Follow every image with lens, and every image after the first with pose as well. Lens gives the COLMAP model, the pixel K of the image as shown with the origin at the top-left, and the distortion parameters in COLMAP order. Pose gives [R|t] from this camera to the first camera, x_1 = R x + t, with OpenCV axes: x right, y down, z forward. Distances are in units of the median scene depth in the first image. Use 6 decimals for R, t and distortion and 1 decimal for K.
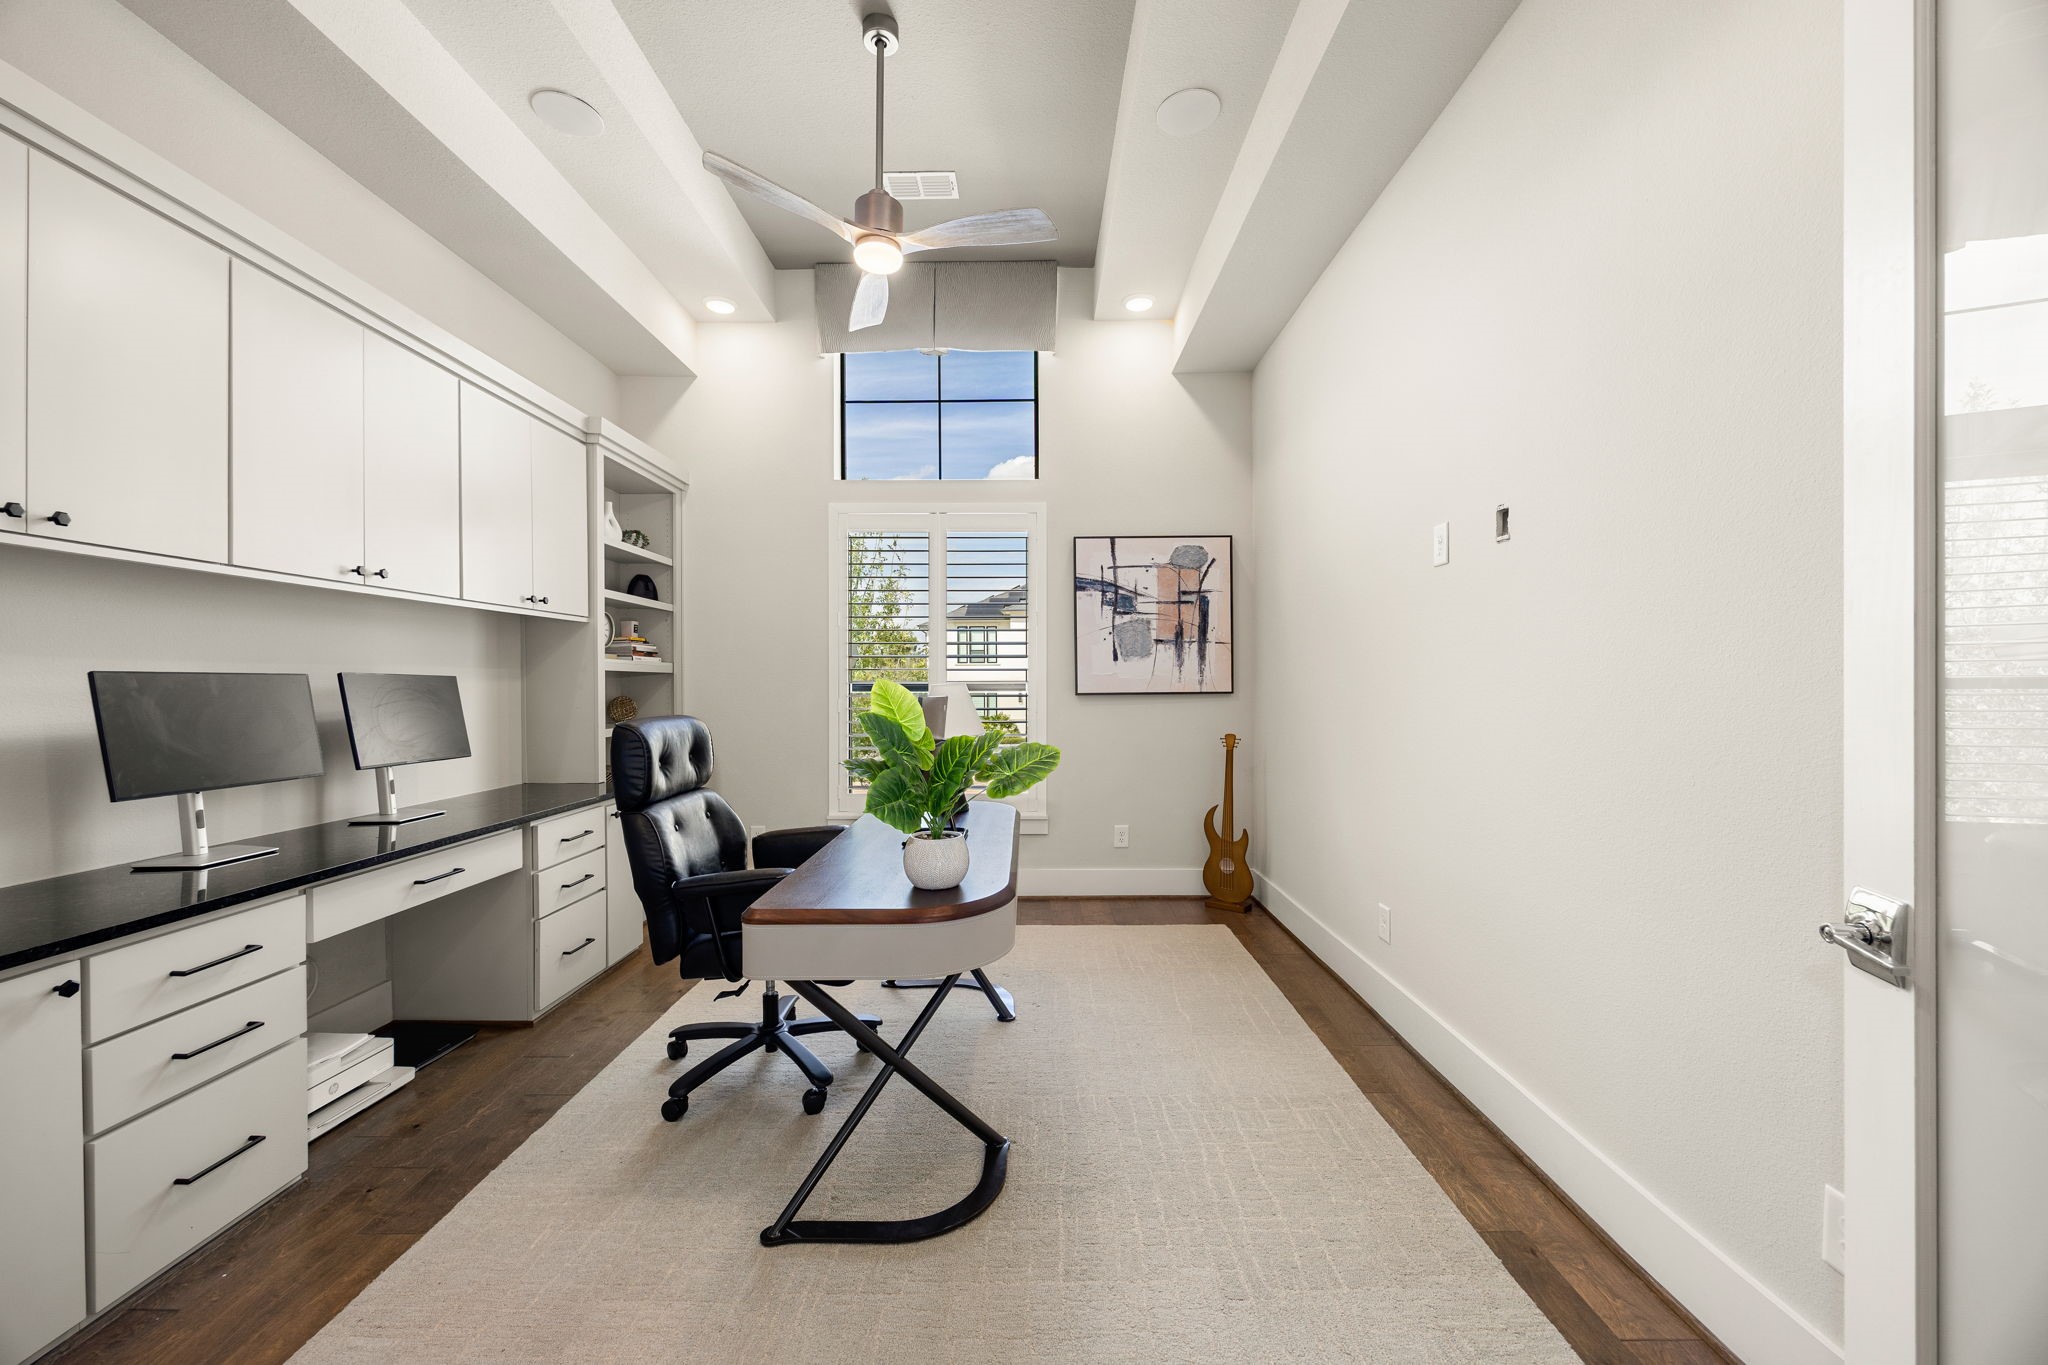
lens RADIAL K [[786.4, 0, 1024.0], [0, 786.4, 682.5], [0, 0, 1]] dist [-0.000790, -0.000068]
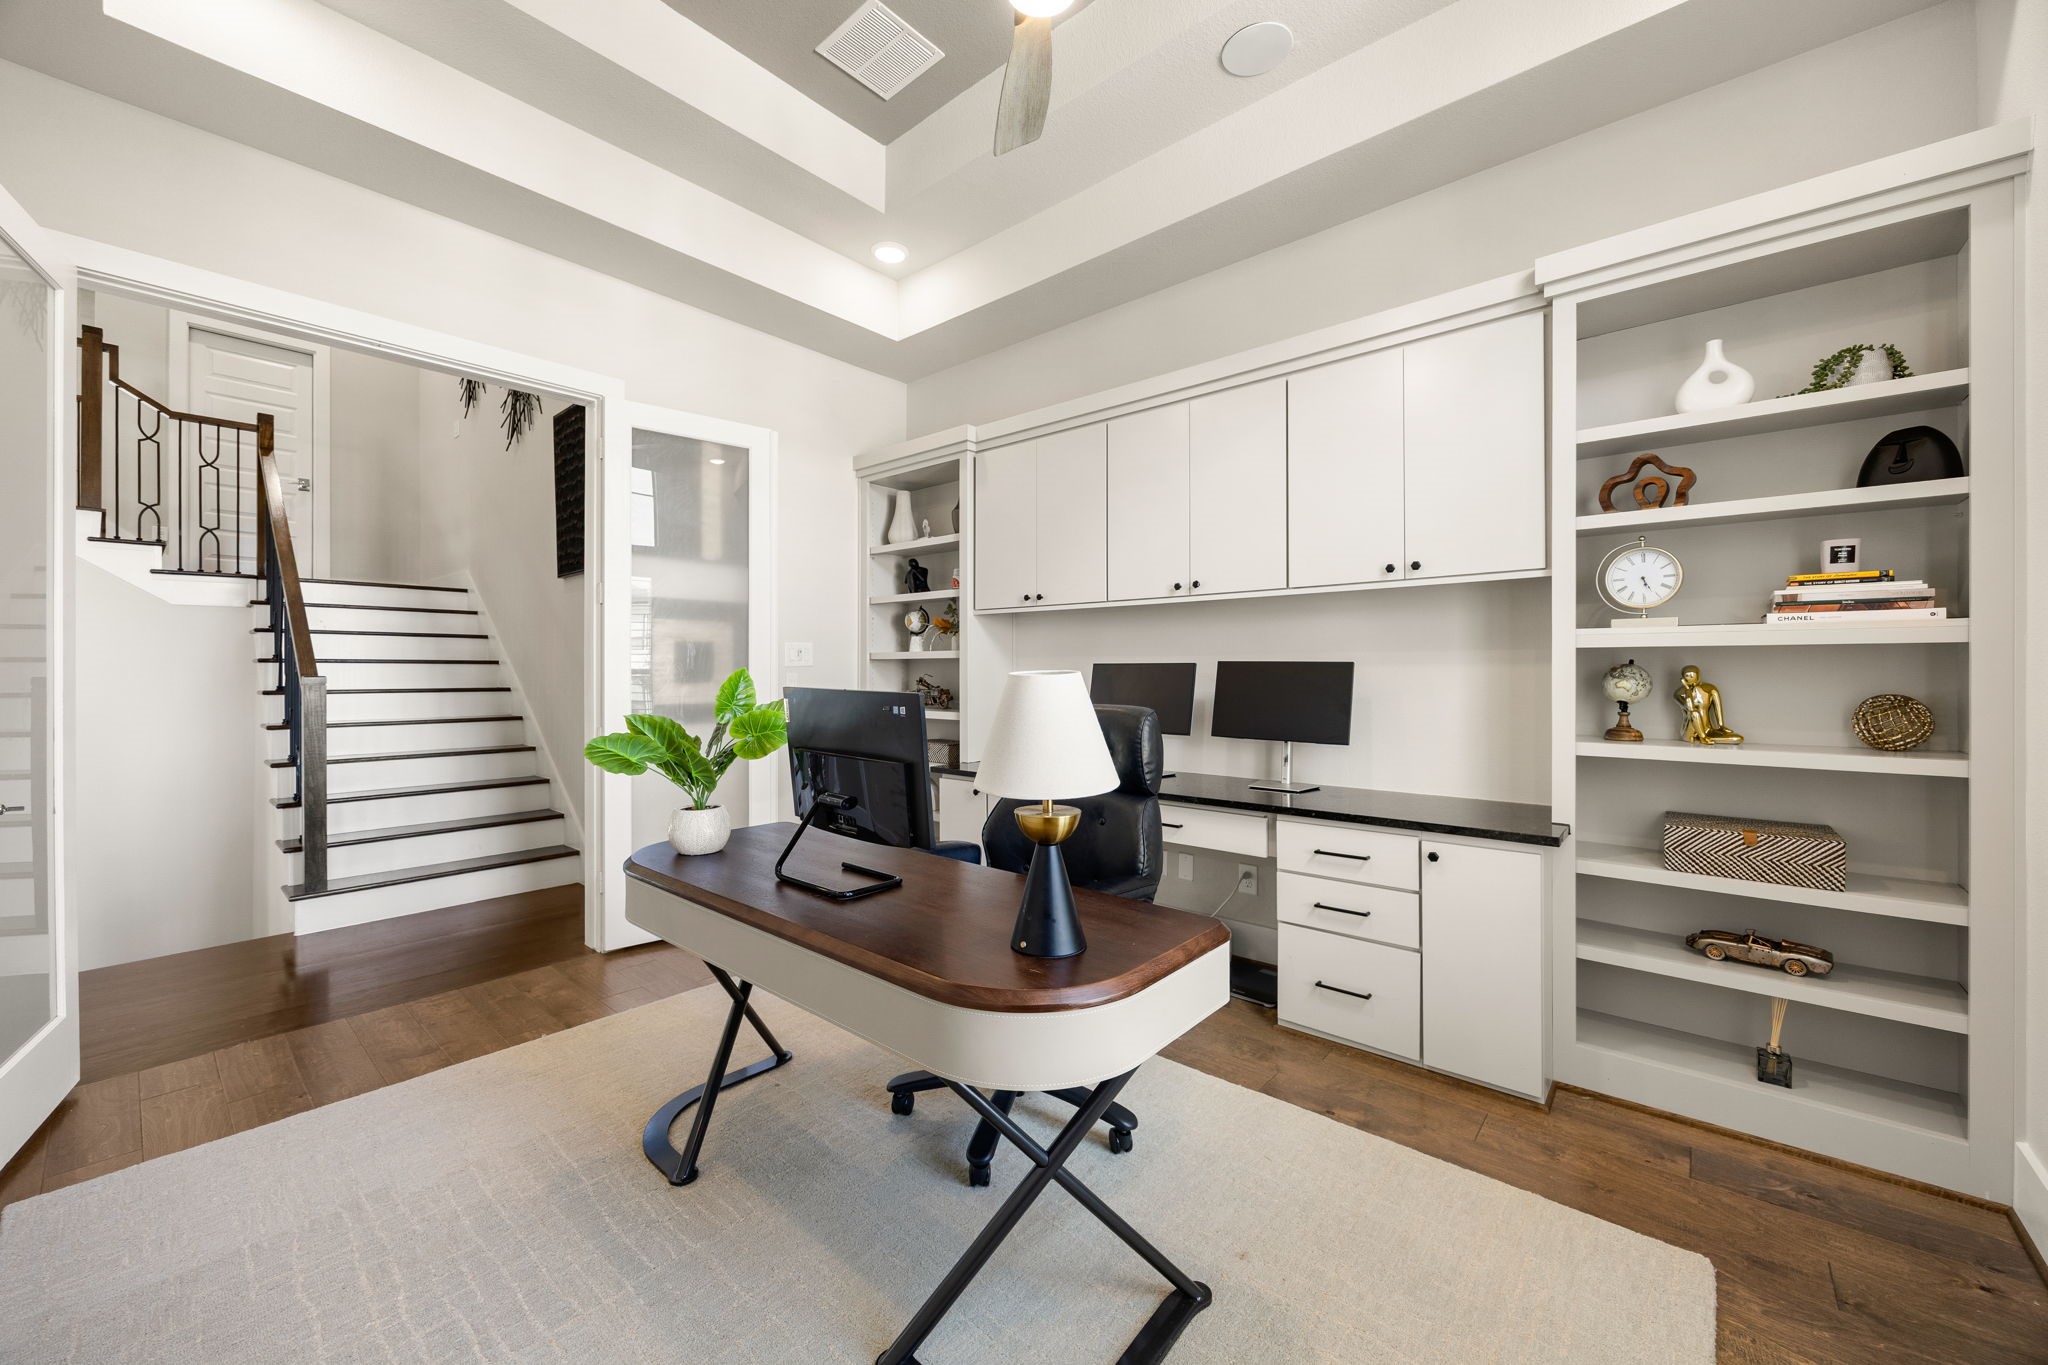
lens RADIAL K [[786.4, 0, 1024.0], [0, 786.4, 682.5], [0, 0, 1]] dist [-0.000790, -0.000068]
pose [[-0.653680, -0.029423, -0.756199, 0.309143], [-0.024260, 0.999545, -0.017921, 0.048113], [0.756382, 0.006631, -0.654096, 1.552289]]
